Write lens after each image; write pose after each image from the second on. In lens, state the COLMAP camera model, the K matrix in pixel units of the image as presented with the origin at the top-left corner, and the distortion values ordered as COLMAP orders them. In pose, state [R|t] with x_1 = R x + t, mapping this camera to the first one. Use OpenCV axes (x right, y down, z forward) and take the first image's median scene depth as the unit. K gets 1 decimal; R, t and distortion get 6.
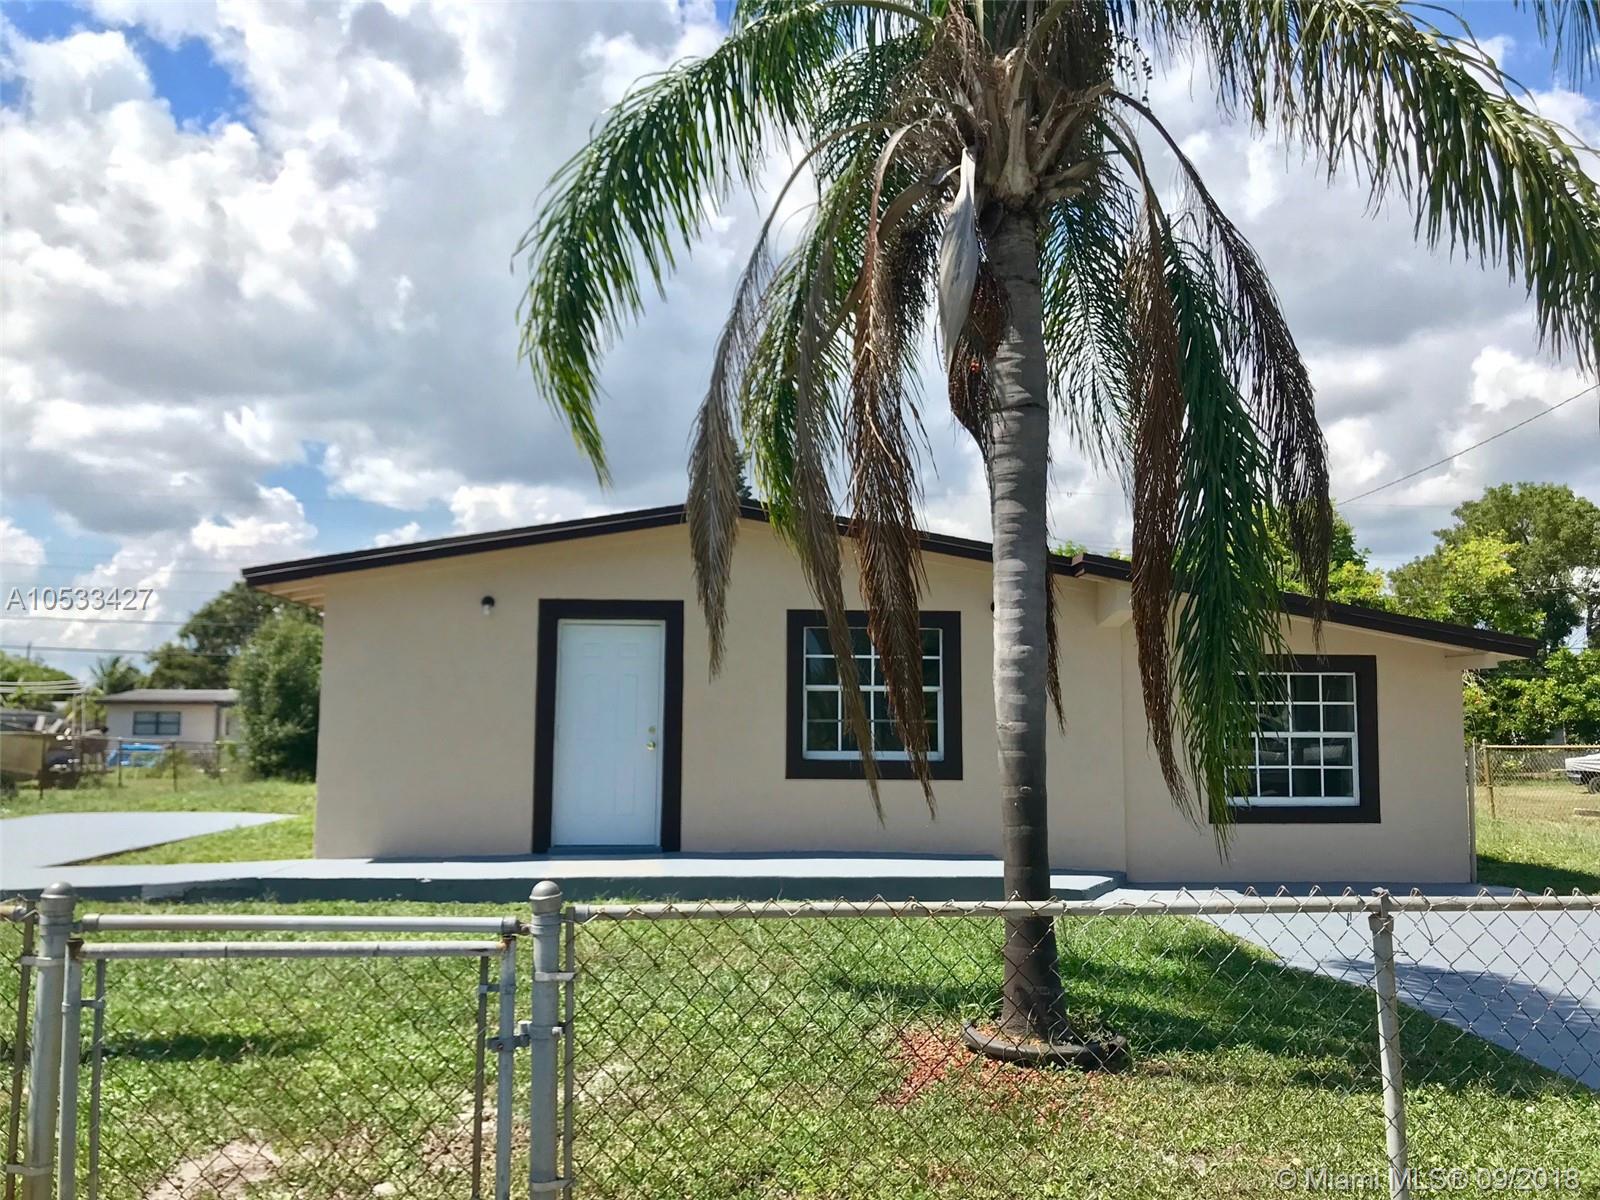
lens RADIAL K [[1329.8, 0, 801.5], [0, 1329.8, 601.0], [0, 0, 1]] dist [0.009648, 0.001896]
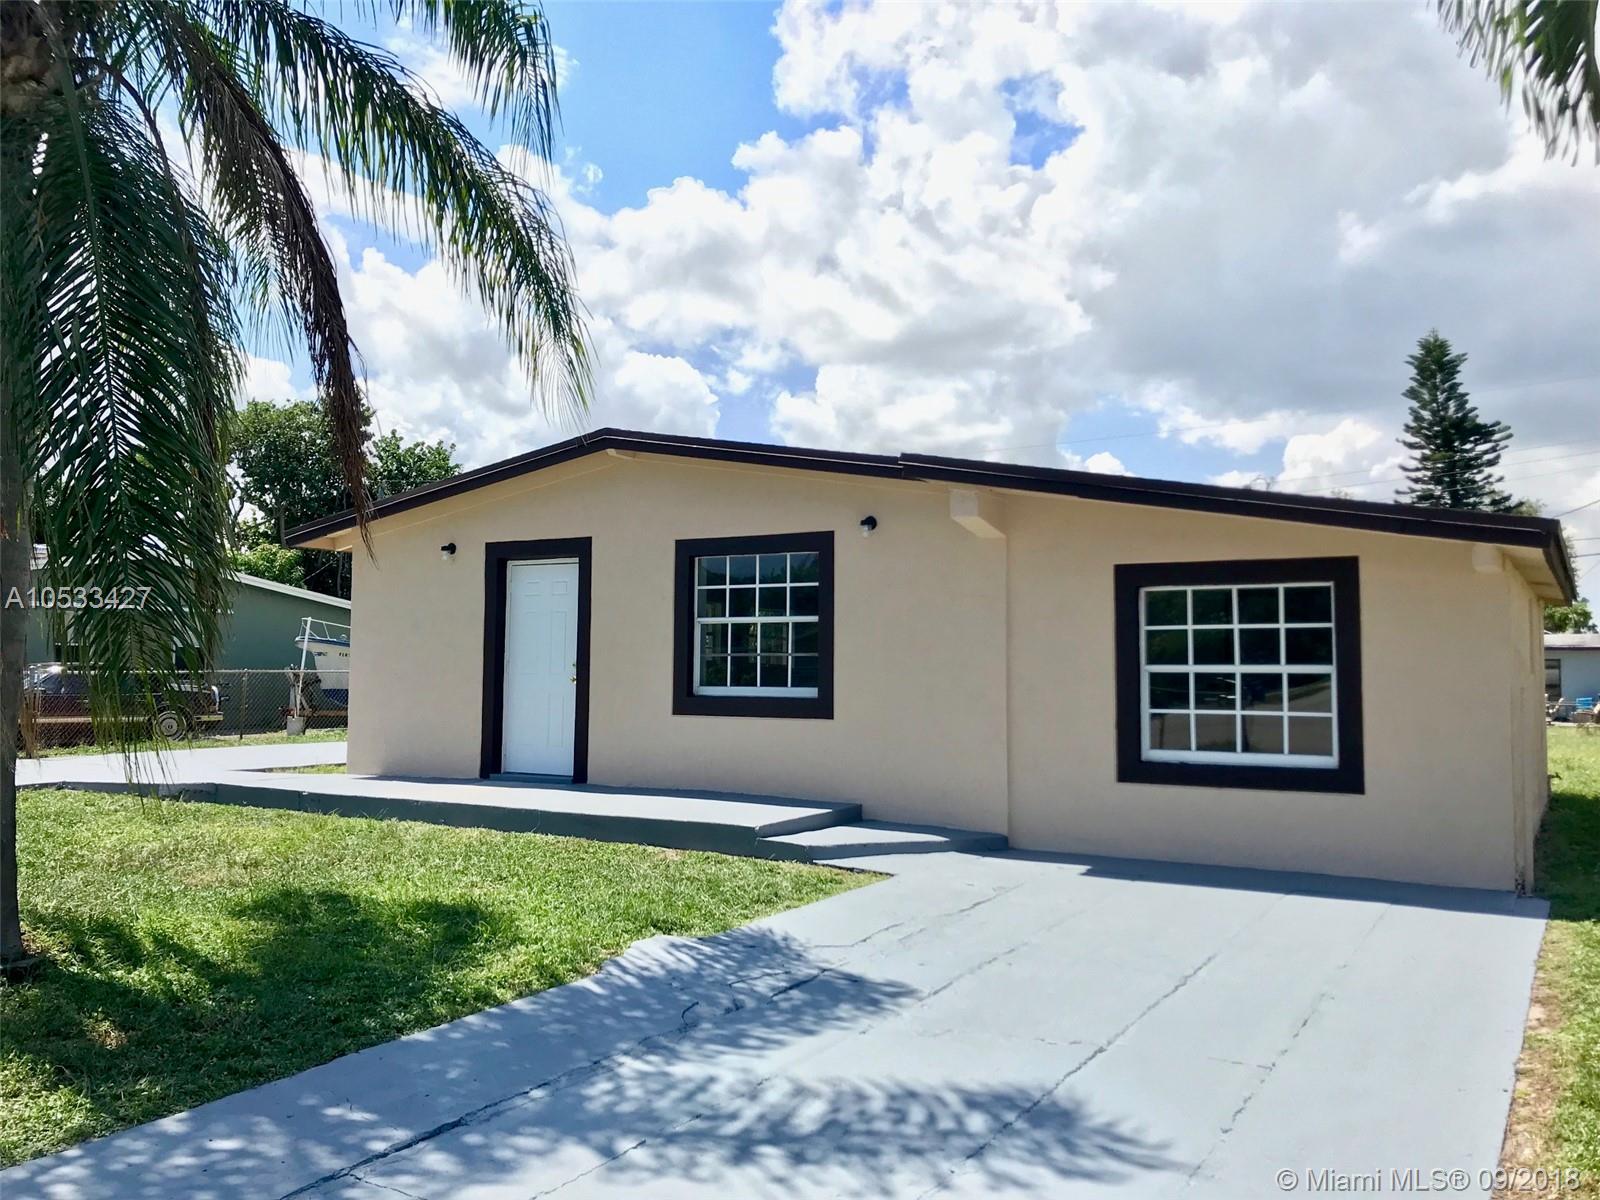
lens RADIAL K [[1329.8, 0, 796.5], [0, 1329.8, 588.8], [0, 0, 1]] dist [0.009648, 0.001896]
pose [[0.815676, -0.036312, -0.577368, 0.615454], [0.053211, 0.998507, 0.012375, 0.034864], [0.576056, -0.040816, 0.816390, 0.265768]]
